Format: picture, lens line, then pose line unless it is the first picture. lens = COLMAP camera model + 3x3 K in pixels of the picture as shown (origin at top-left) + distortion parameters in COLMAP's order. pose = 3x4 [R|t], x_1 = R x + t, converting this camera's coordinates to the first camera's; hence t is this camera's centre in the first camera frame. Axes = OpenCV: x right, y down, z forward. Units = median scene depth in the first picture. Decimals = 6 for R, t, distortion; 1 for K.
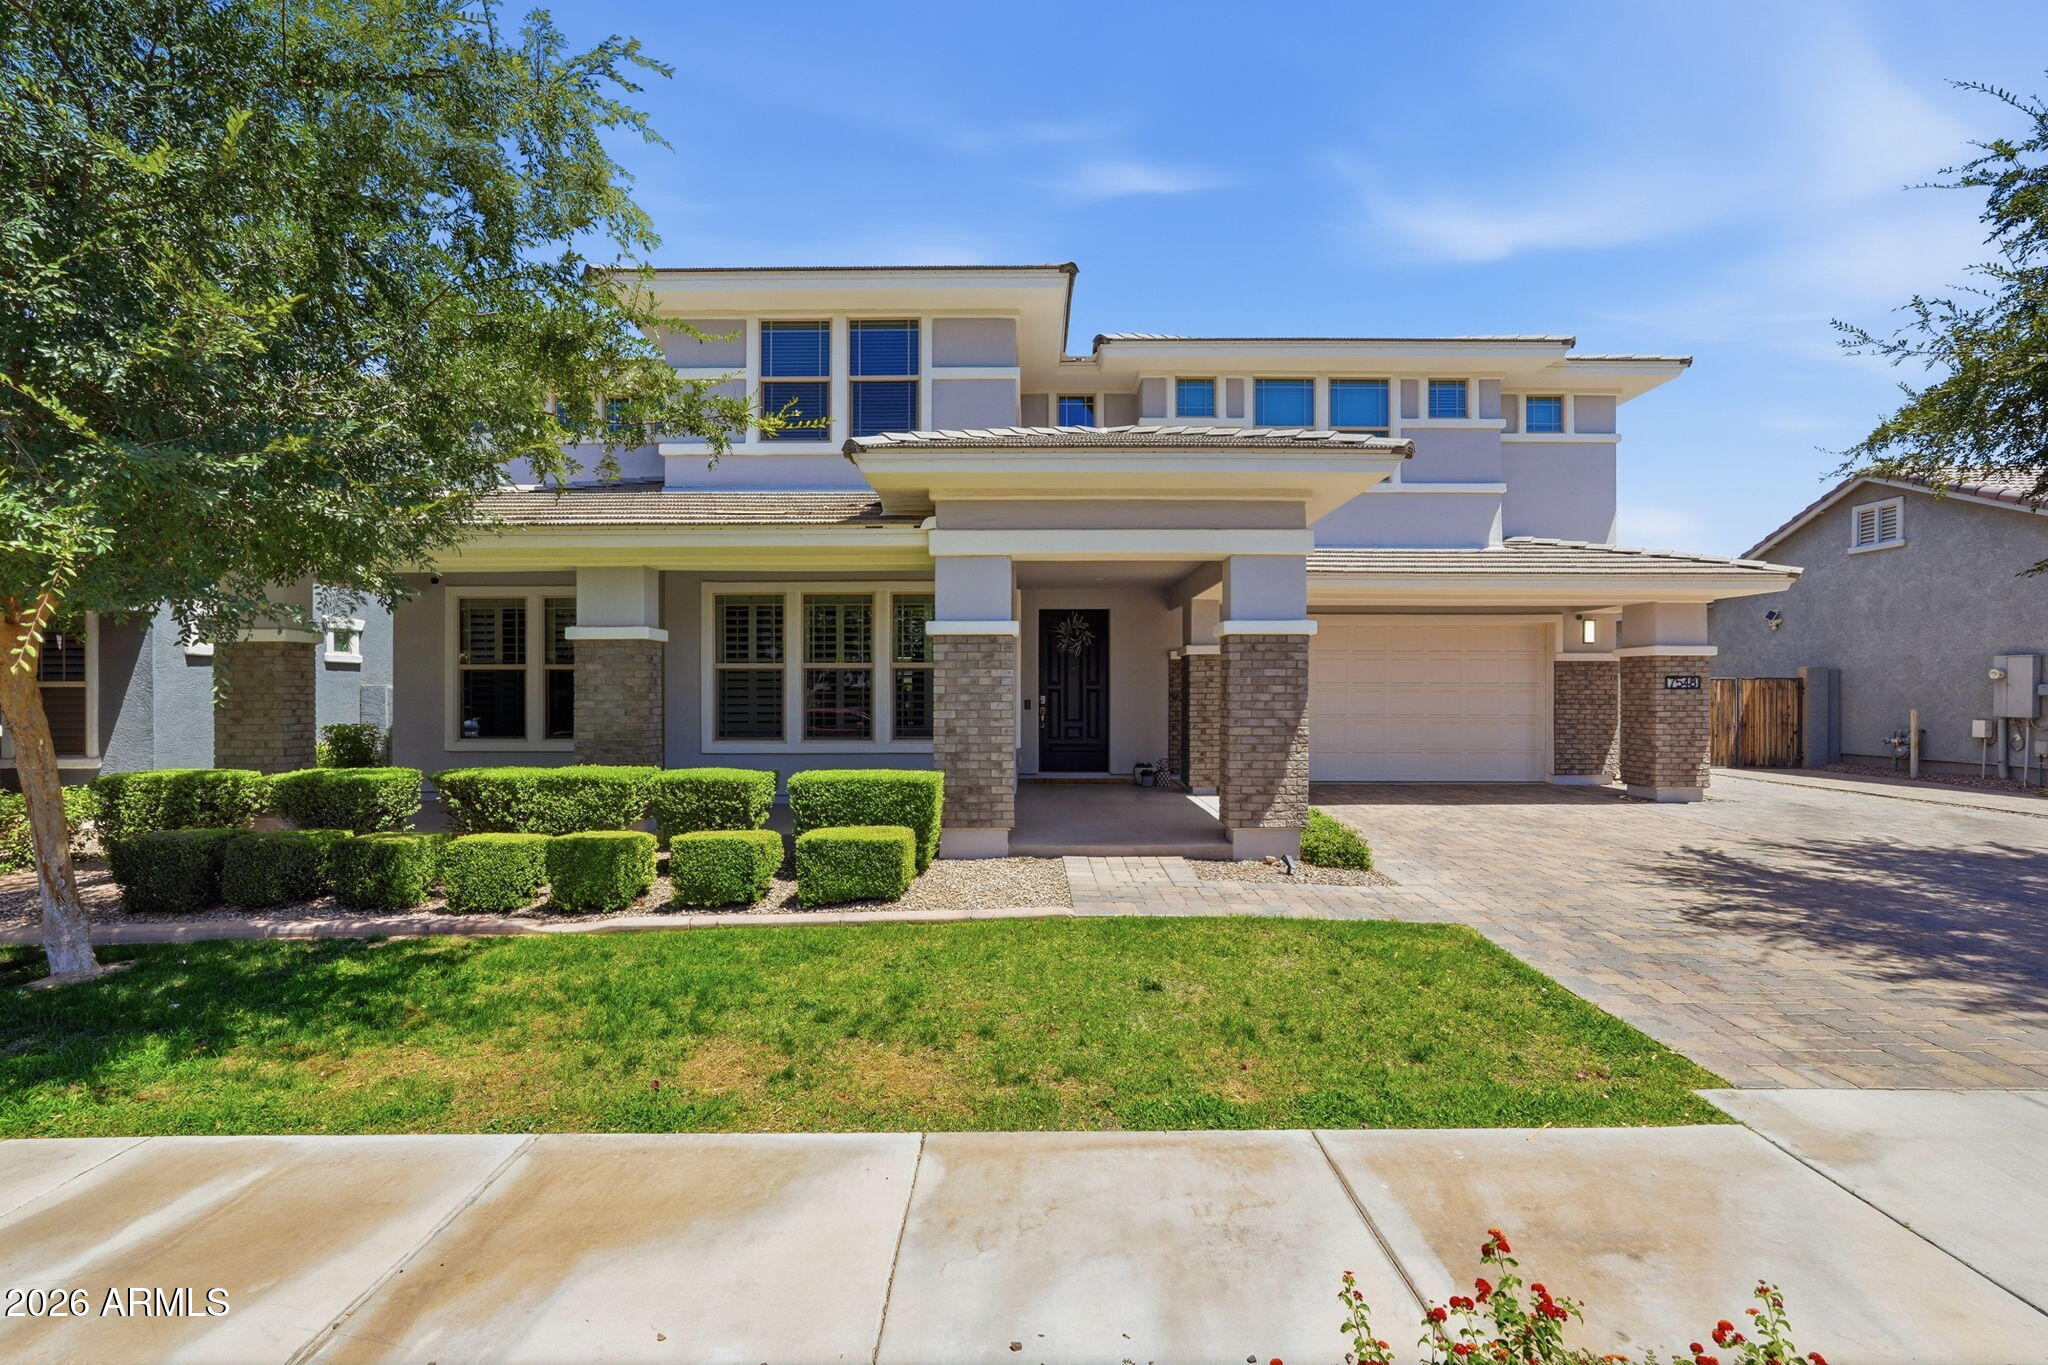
lens RADIAL K [[907.7, 0, 1024.0], [0, 907.7, 682.5], [0, 0, 1]] dist [-0.003081, 0.000239]
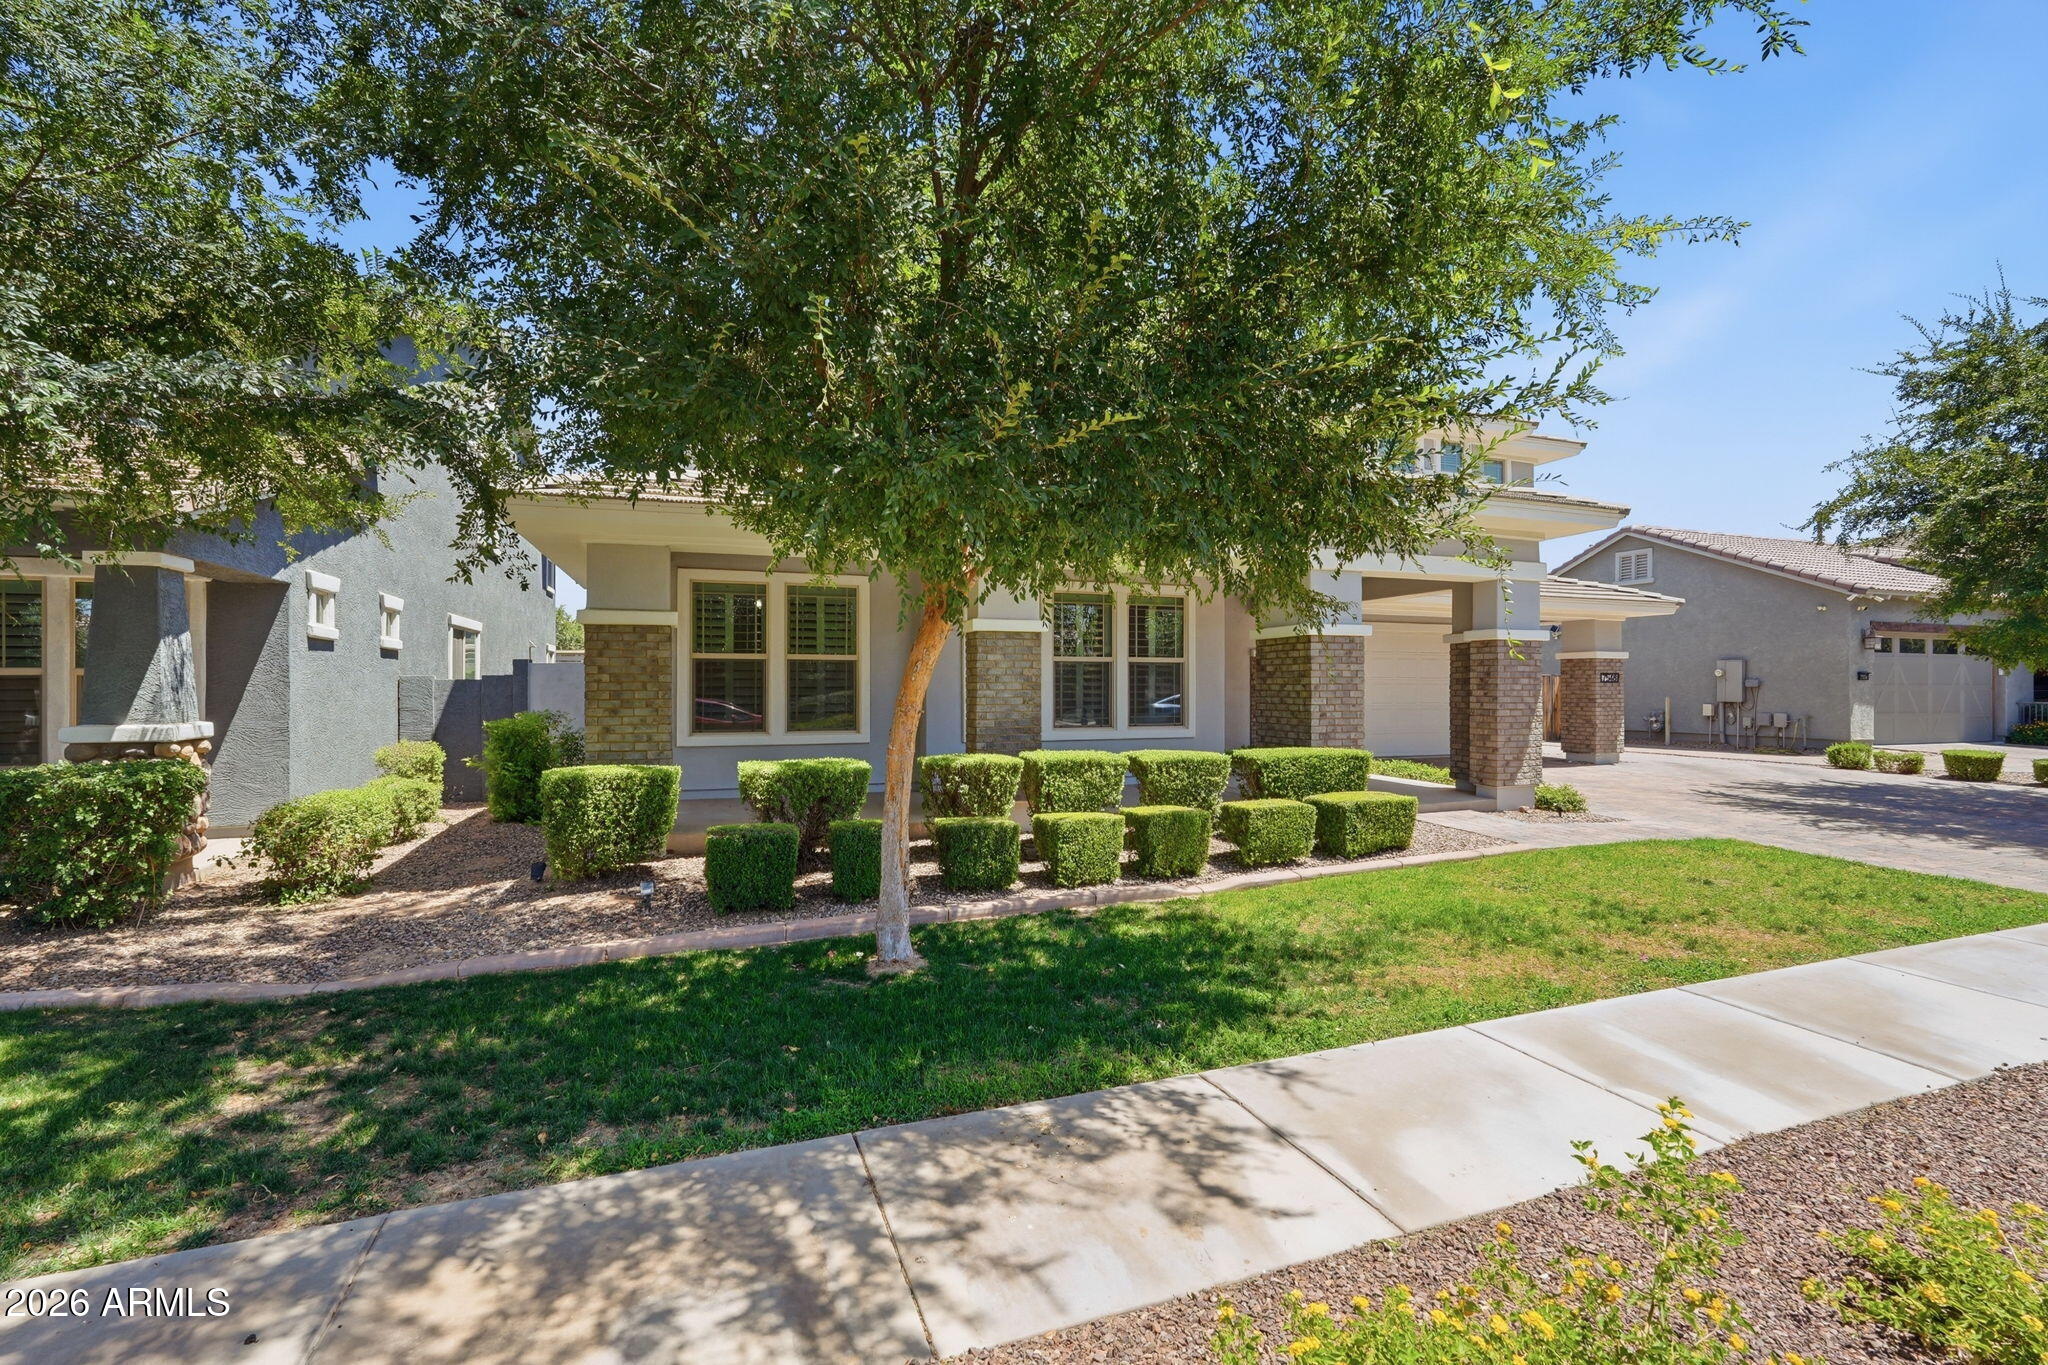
lens RADIAL K [[907.6, 0, 1024.0], [0, 907.6, 682.5], [0, 0, 1]] dist [-0.013122, -0.000128]
pose [[0.939455, 0.002426, 0.342663, -0.918288], [-0.004813, 0.999970, 0.006115, 0.005300], [-0.342638, -0.007394, 0.939438, 0.007238]]
